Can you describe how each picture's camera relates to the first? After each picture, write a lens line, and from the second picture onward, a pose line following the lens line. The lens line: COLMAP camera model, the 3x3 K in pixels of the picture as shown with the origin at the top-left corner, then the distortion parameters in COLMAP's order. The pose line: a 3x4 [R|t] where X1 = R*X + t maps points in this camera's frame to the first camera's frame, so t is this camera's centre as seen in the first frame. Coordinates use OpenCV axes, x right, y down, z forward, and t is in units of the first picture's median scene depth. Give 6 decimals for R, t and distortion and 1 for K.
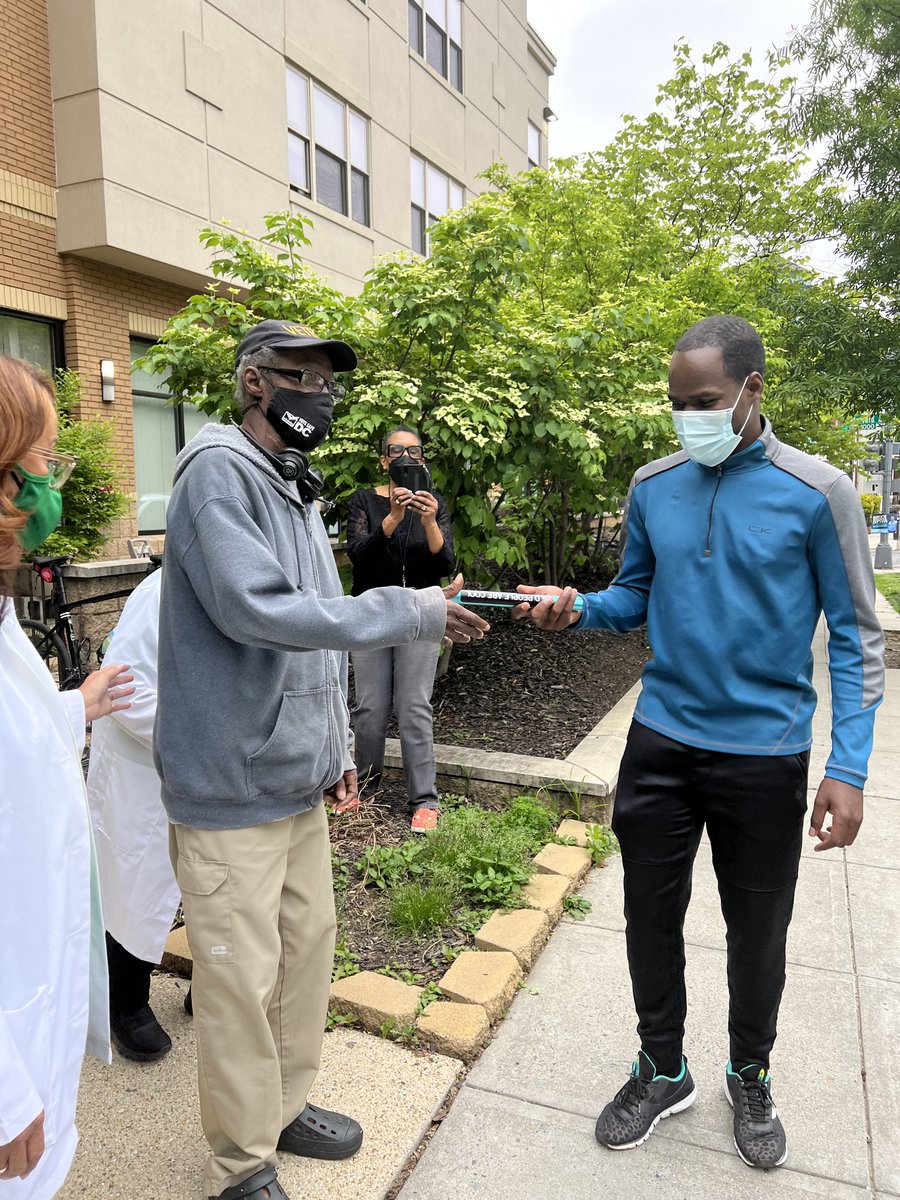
lens RADIAL K [[913.0, 0, 471.3], [0, 913.0, 598.4], [0, 0, 1]] dist [-0.001766, -0.006071]
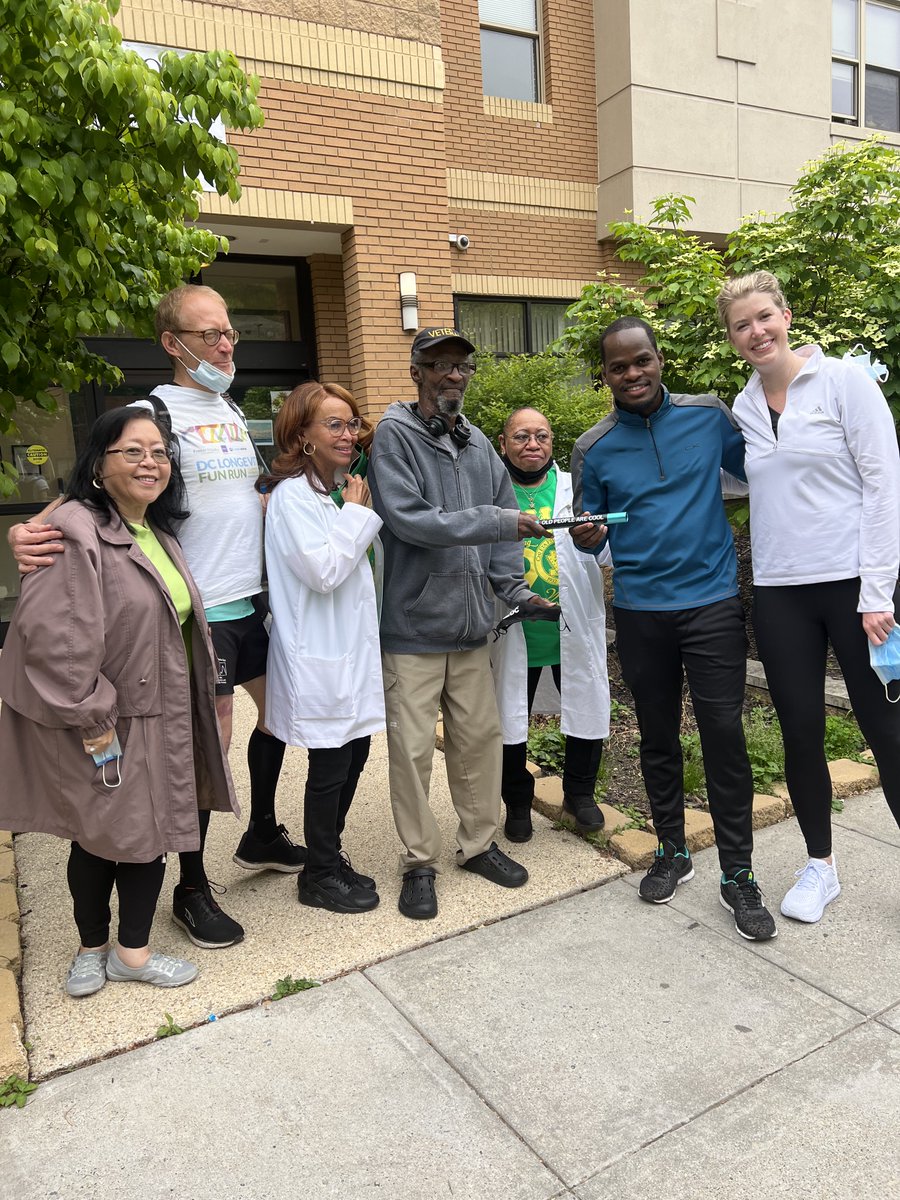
lens RADIAL K [[905.1, 0, 452.3], [0, 905.1, 634.5], [0, 0, 1]] dist [-0.003410, -0.010740]
pose [[0.780829, 0.077500, -0.619919, 0.164157], [-0.019499, 0.994816, 0.099809, 0.011100], [0.624440, -0.065846, 0.778292, -0.053907]]
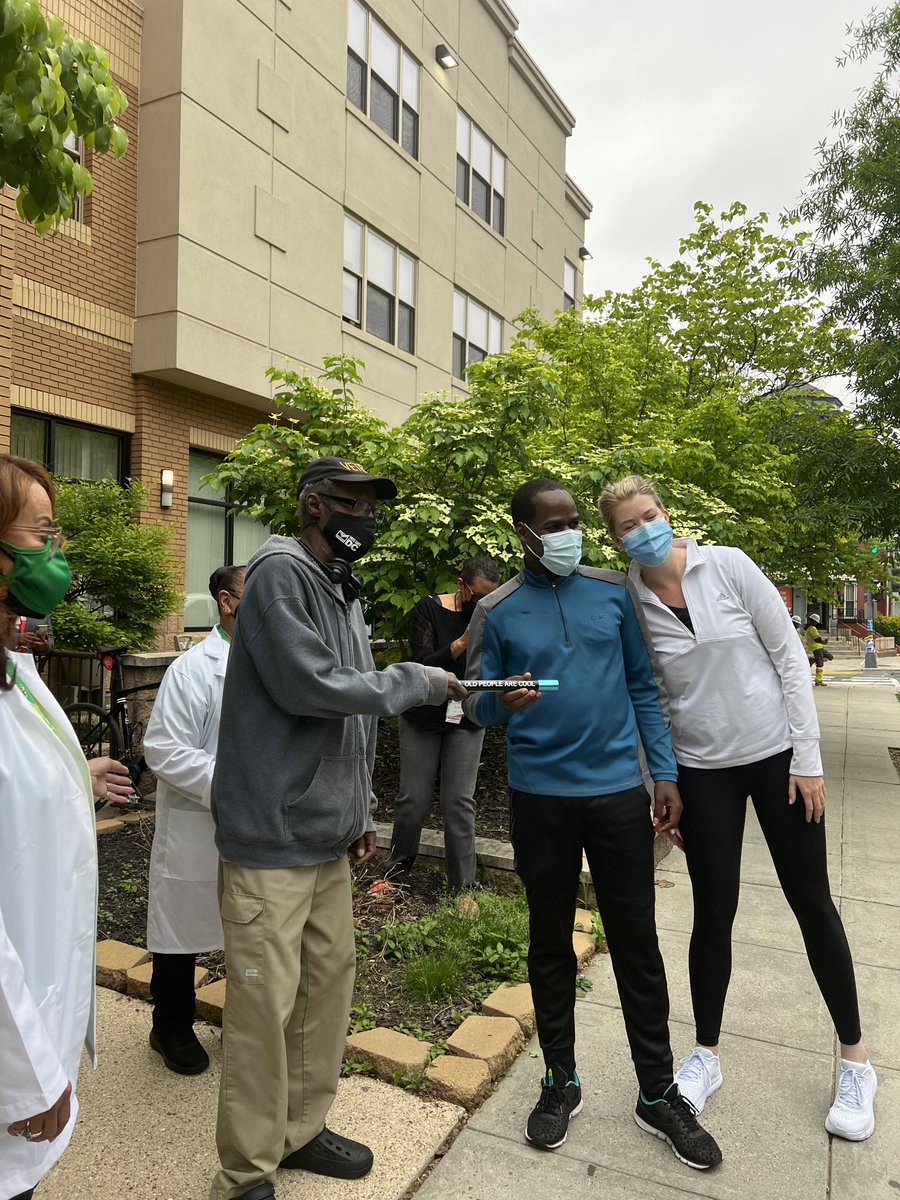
lens RADIAL K [[913.0, 0, 471.3], [0, 913.0, 598.4], [0, 0, 1]] dist [-0.001766, -0.006071]
pose [[0.998910, 0.030531, -0.035301, 0.005698], [-0.034488, 0.992469, -0.117543, 0.006962], [0.031446, 0.118632, 0.992440, -0.054309]]
